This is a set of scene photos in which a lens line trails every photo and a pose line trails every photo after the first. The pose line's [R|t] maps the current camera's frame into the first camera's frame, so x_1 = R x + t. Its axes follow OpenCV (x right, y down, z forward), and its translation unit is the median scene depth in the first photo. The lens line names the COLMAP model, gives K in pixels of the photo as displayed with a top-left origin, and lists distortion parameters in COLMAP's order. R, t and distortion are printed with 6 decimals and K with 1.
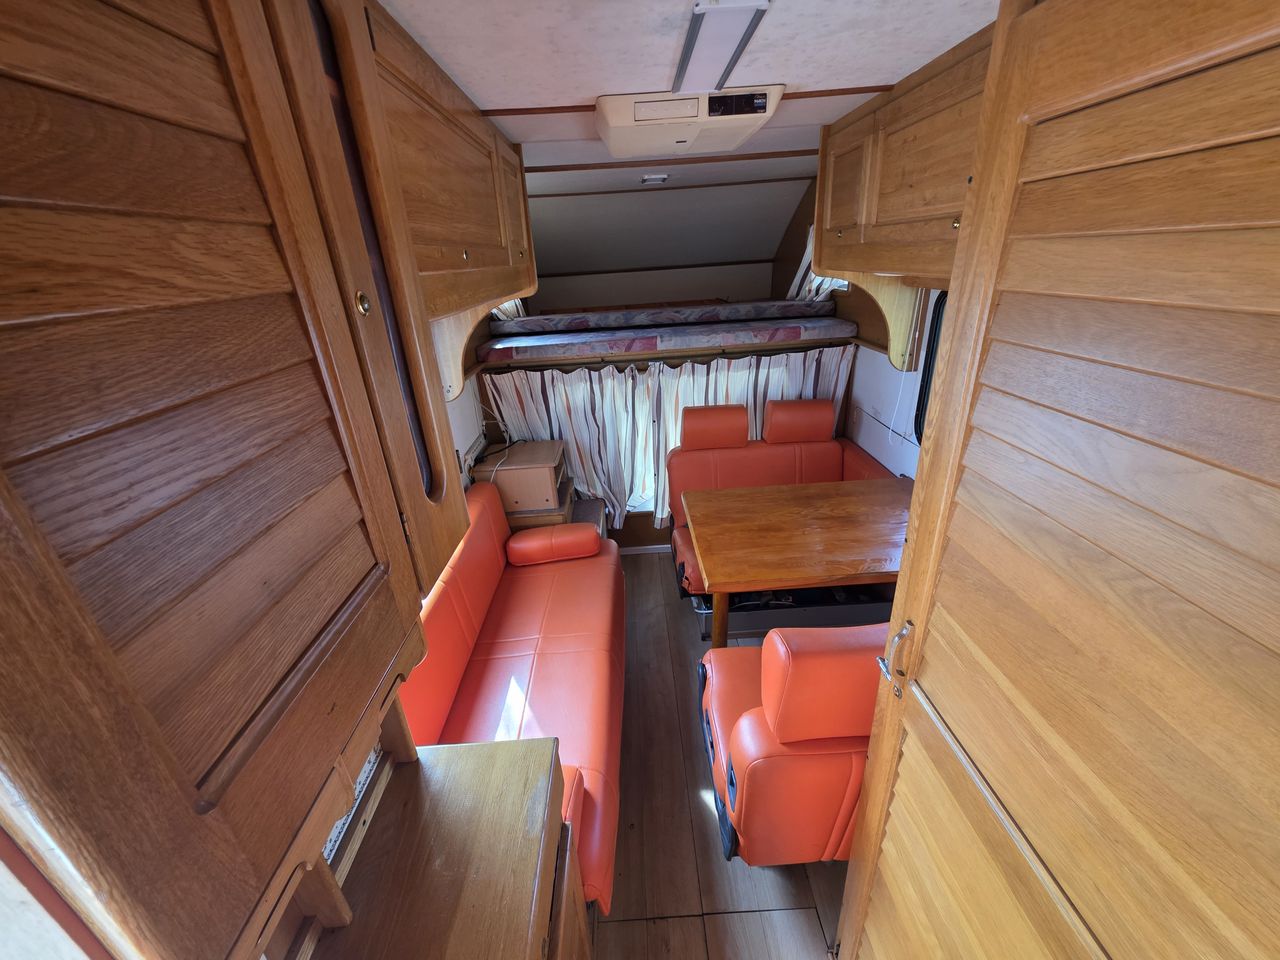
lens RADIAL K [[510.4, 0, 637.7], [0, 510.4, 474.0], [0, 0, 1]] dist [-0.000101, -0.000139]
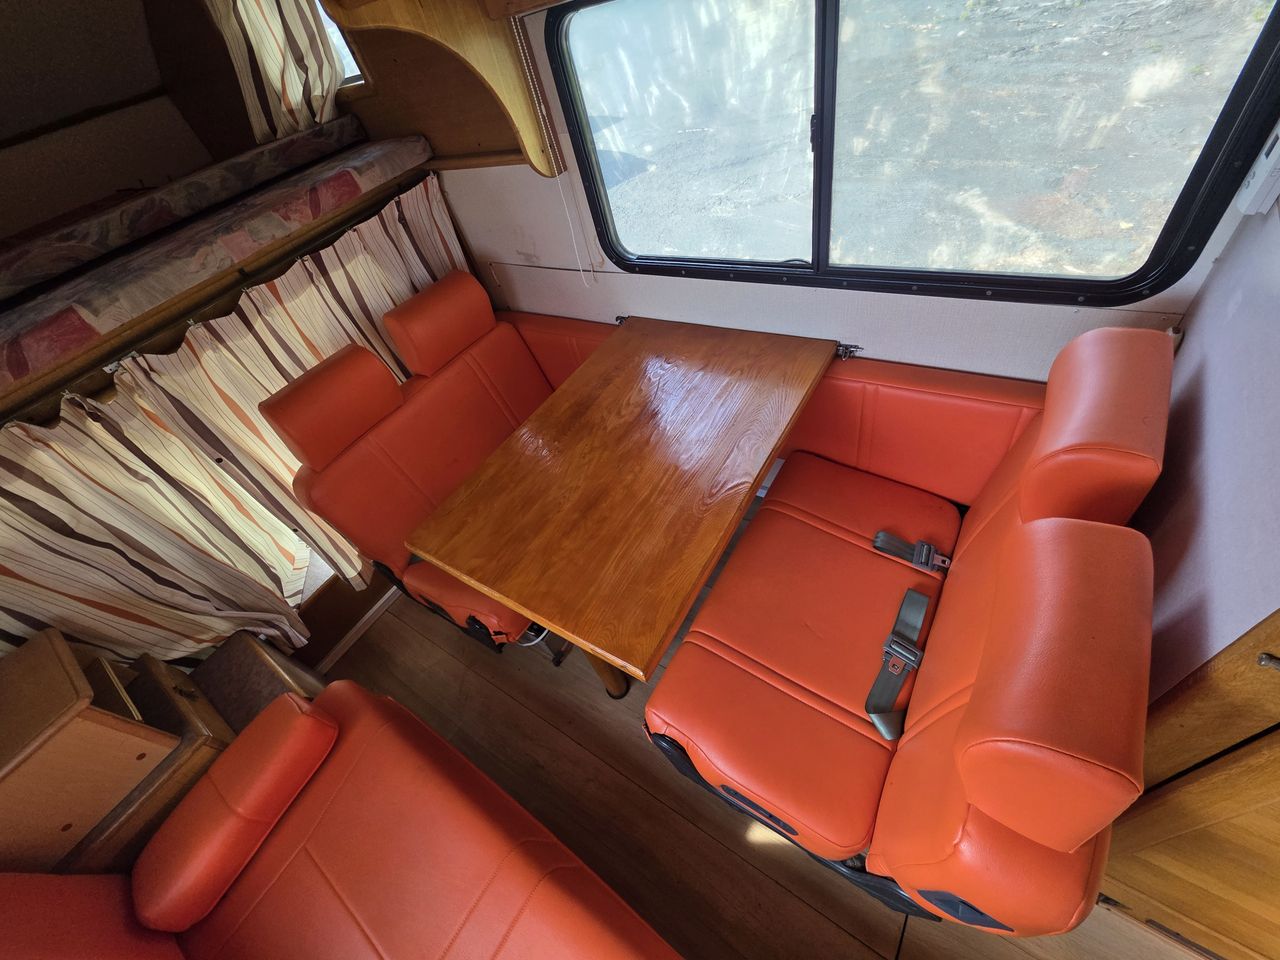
lens RADIAL K [[510.4, 0, 637.7], [0, 510.4, 474.0], [0, 0, 1]] dist [-0.000101, -0.000139]
pose [[0.563294, -0.643076, 0.518800, -0.005718], [0.494091, 0.765424, 0.412312, -0.100300], [-0.662250, 0.024082, 0.748896, 0.354022]]
